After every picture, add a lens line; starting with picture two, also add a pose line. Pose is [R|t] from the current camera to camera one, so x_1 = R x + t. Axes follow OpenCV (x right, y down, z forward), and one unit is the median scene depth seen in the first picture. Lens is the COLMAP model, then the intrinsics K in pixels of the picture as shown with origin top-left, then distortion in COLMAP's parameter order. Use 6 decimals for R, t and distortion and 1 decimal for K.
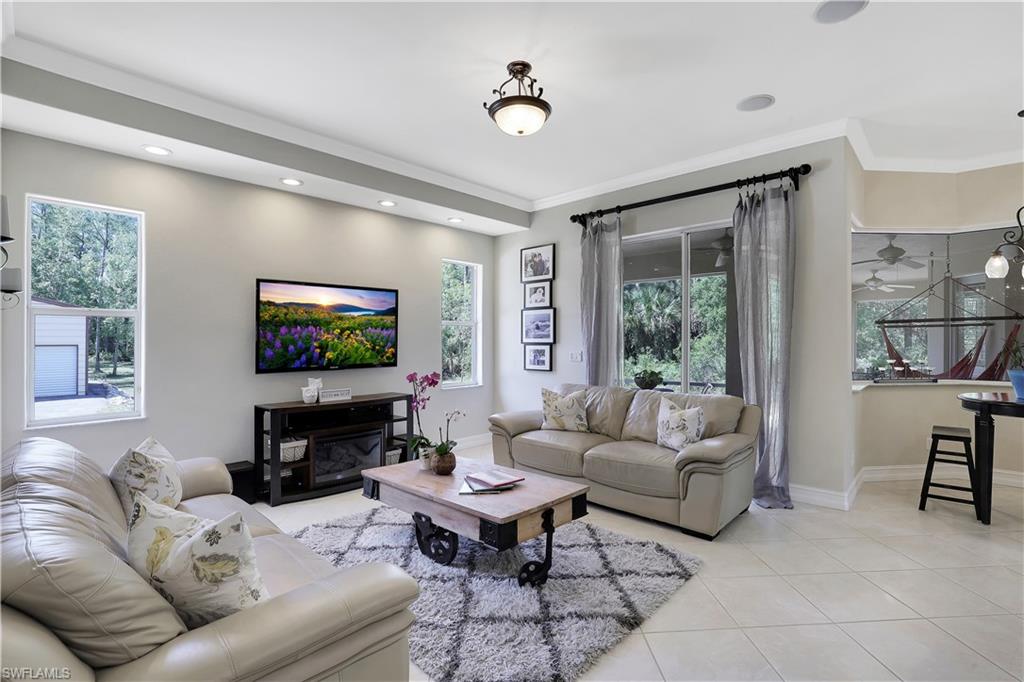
lens RADIAL K [[474.7, 0, 521.7], [0, 474.7, 345.5], [0, 0, 1]] dist [-0.036696, 0.005164]
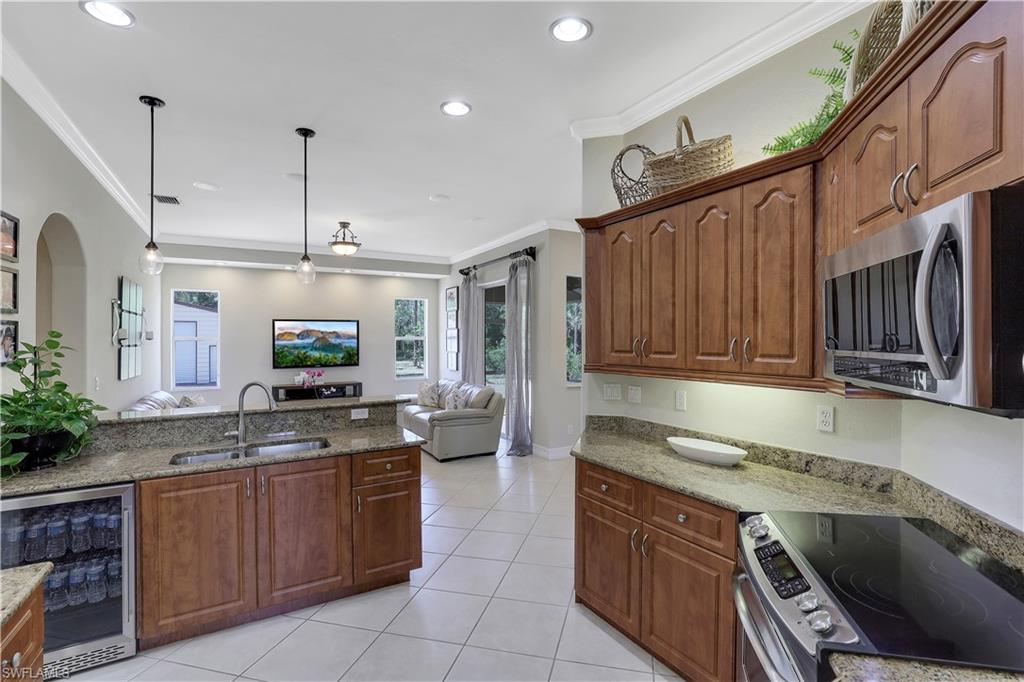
lens RADIAL K [[474.7, 0, 513.2], [0, 474.7, 343.7], [0, 0, 1]] dist [-0.036696, 0.005164]
pose [[0.955503, 0.003259, -0.294964, 0.798390], [-0.002863, 0.999994, 0.001773, -0.040783], [0.294968, -0.000850, 0.955507, -0.461083]]
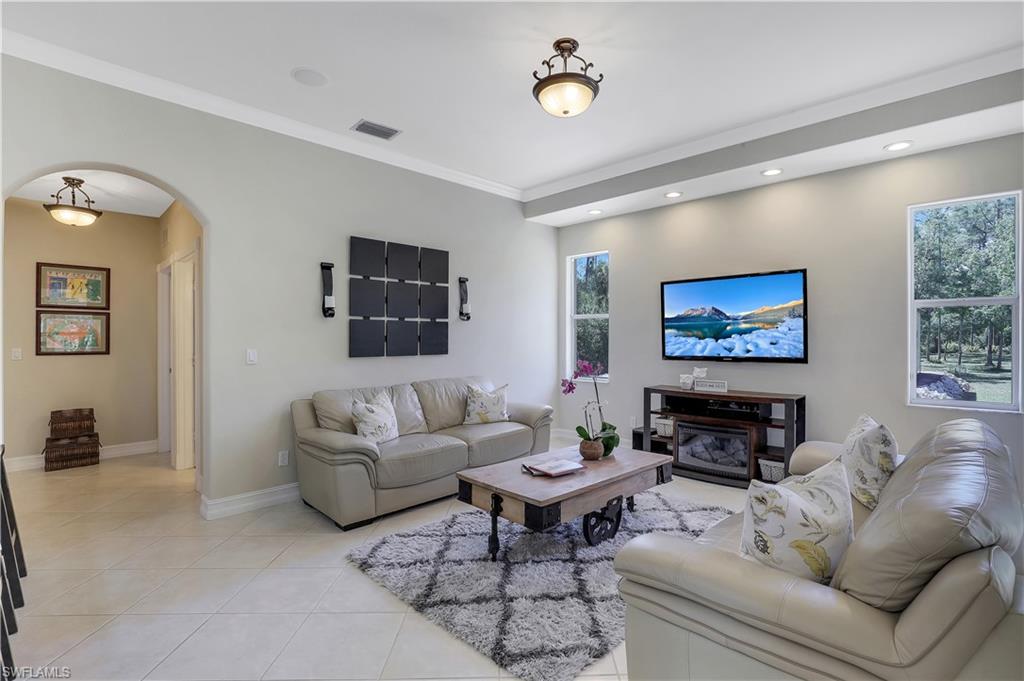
lens RADIAL K [[474.7, 0, 526.0], [0, 474.7, 335.4], [0, 0, 1]] dist [-0.036696, 0.005164]
pose [[-0.012614, -0.000726, -0.999920, 0.576267], [-0.005376, 0.999985, -0.000658, -0.000707], [0.999906, 0.005367, -0.012618, 0.565824]]
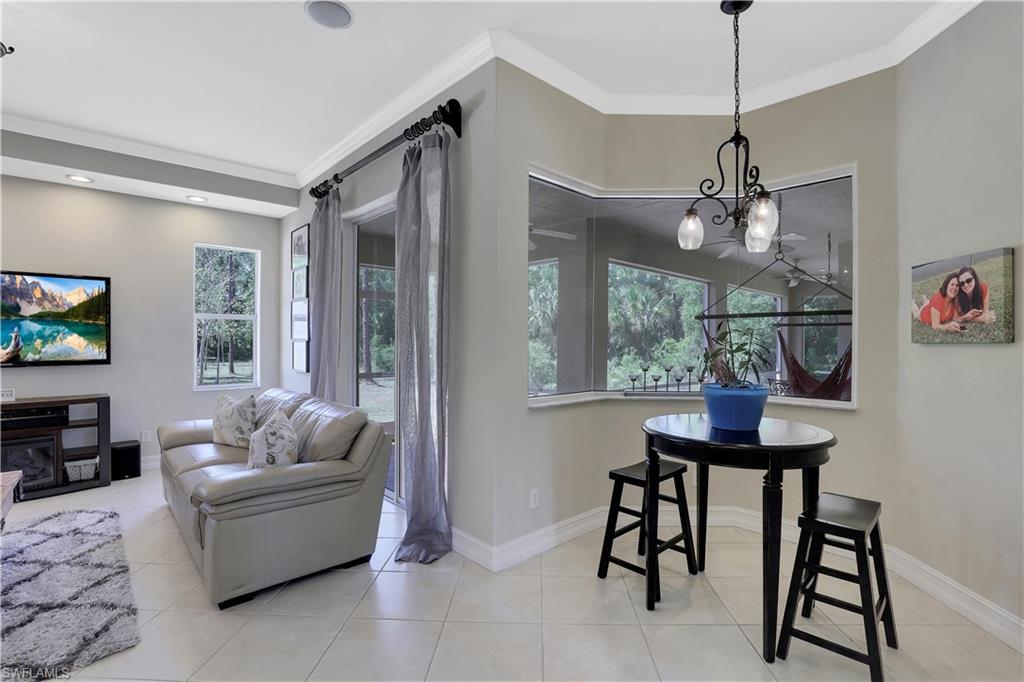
lens RADIAL K [[474.7, 0, 519.4], [0, 474.7, 345.4], [0, 0, 1]] dist [-0.036696, 0.005164]
pose [[0.997938, 0.010572, -0.063313, 0.587650], [-0.010395, 0.999941, 0.003116, -0.001690], [0.063342, -0.002451, 0.997989, 0.201822]]
